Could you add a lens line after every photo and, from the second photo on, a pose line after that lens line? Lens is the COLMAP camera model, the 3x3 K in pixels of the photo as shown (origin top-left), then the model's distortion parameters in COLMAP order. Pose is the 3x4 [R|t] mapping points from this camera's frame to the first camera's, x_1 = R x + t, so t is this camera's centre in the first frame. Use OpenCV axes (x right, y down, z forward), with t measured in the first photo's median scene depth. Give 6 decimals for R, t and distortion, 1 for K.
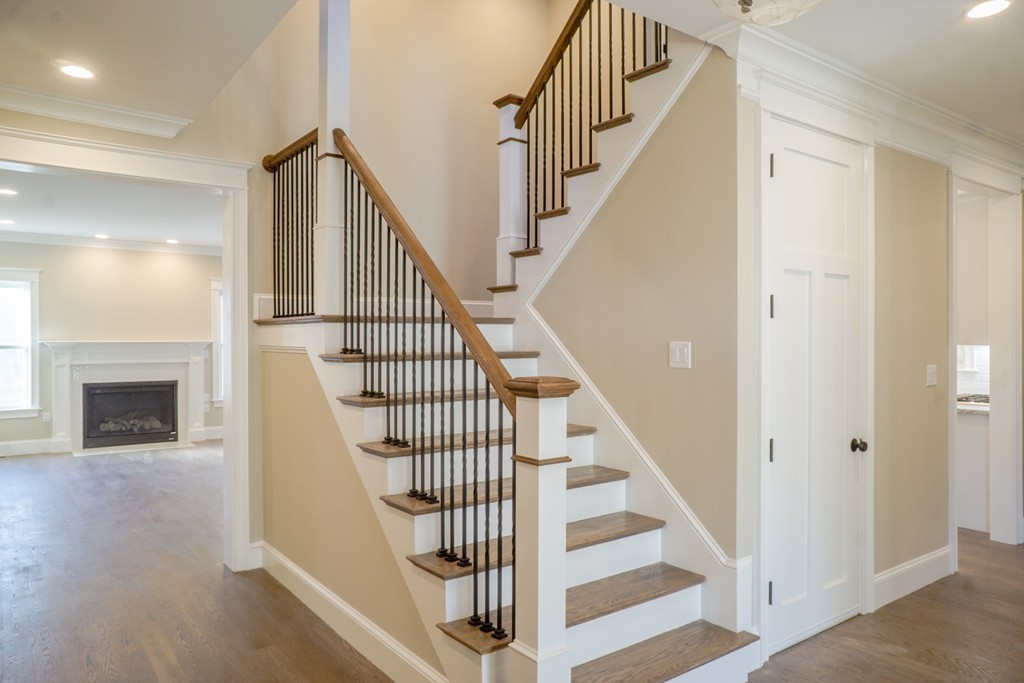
lens RADIAL K [[692.6, 0, 512.0], [0, 692.6, 341.5], [0, 0, 1]] dist [-0.064928, 0.097054]
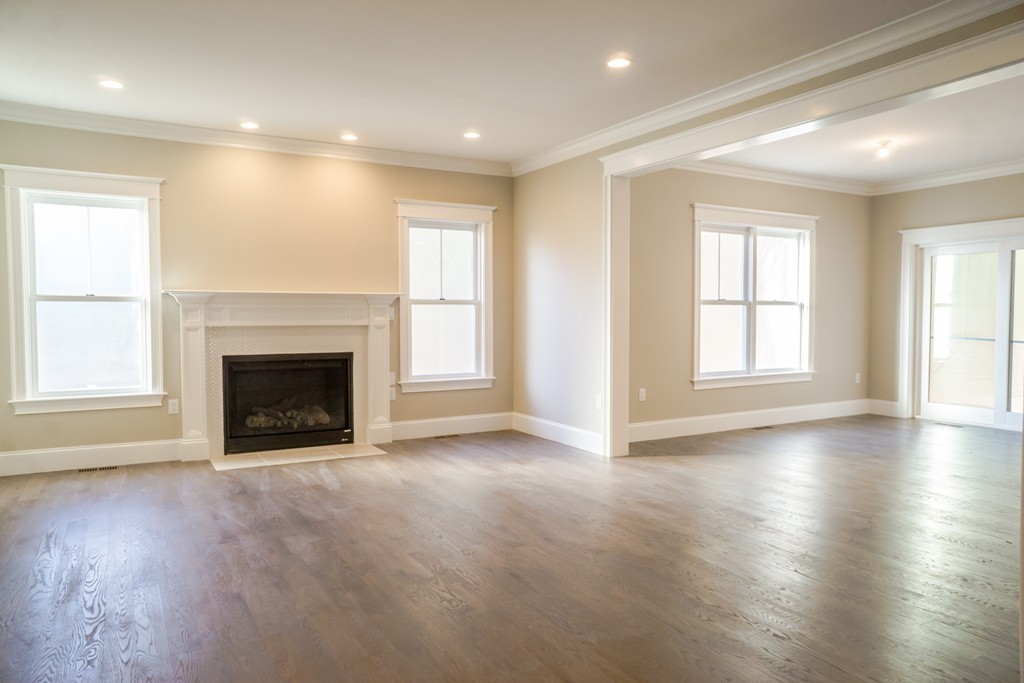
lens RADIAL K [[688.4, 0, 512.0], [0, 688.4, 341.5], [0, 0, 1]] dist [-0.006473, -0.001848]
pose [[0.992967, 0.006319, -0.118225, -0.273450], [-0.002254, 0.999403, 0.034486, 0.024208], [0.118372, -0.033977, 0.992388, 0.379830]]
